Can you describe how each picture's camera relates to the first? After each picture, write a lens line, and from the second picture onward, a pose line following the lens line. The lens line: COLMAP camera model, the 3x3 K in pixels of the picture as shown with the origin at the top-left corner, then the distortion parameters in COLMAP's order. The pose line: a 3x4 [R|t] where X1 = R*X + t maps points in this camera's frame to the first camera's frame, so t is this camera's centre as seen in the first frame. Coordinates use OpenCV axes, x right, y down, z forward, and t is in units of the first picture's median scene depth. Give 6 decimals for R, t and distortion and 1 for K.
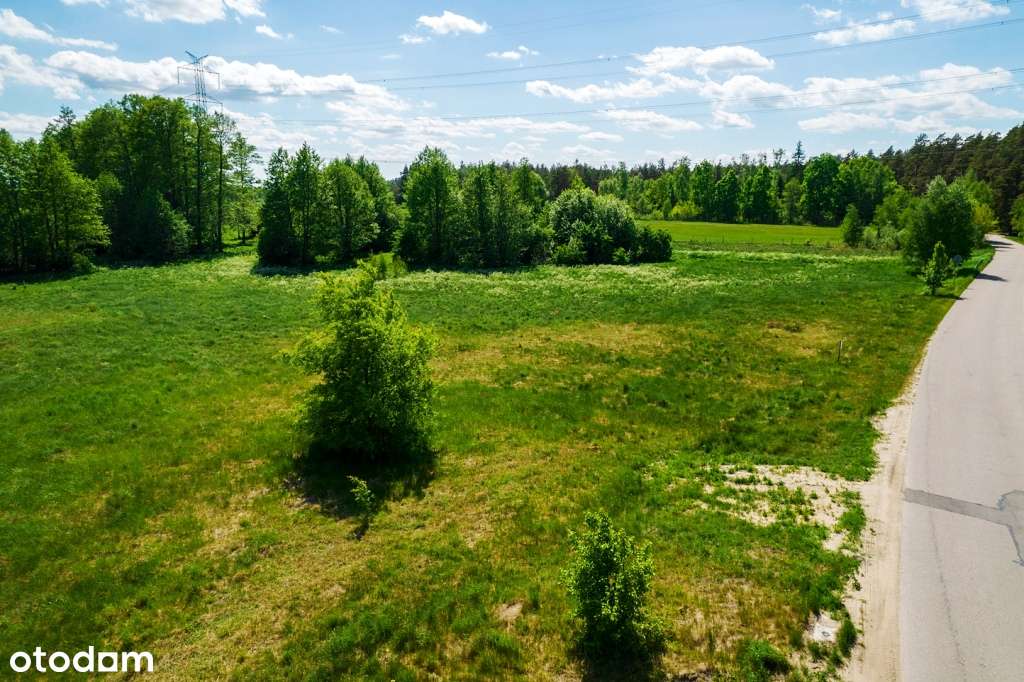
lens RADIAL K [[672.3, 0, 512.0], [0, 672.3, 341.0], [0, 0, 1]] dist [-0.091478, 0.091355]
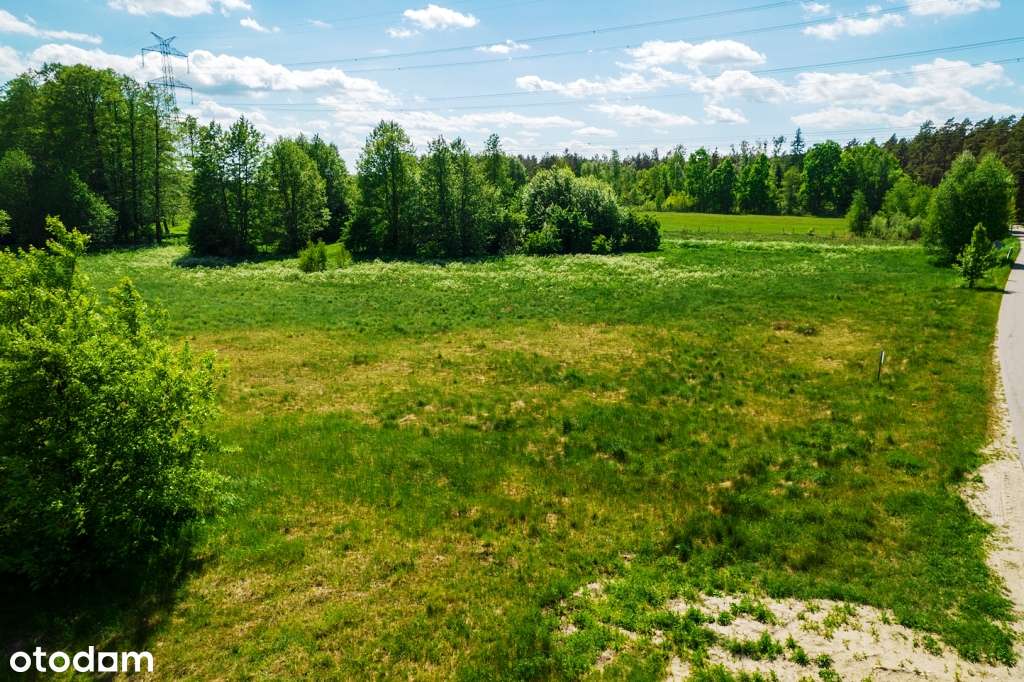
lens RADIAL K [[672.3, 0, 512.0], [0, 672.3, 341.0], [0, 0, 1]] dist [-0.091478, 0.091355]
pose [[0.999985, -0.001192, 0.005354, 0.047384], [0.001155, 0.999976, 0.006834, -0.007793], [-0.005362, -0.006828, 0.999962, 0.142888]]
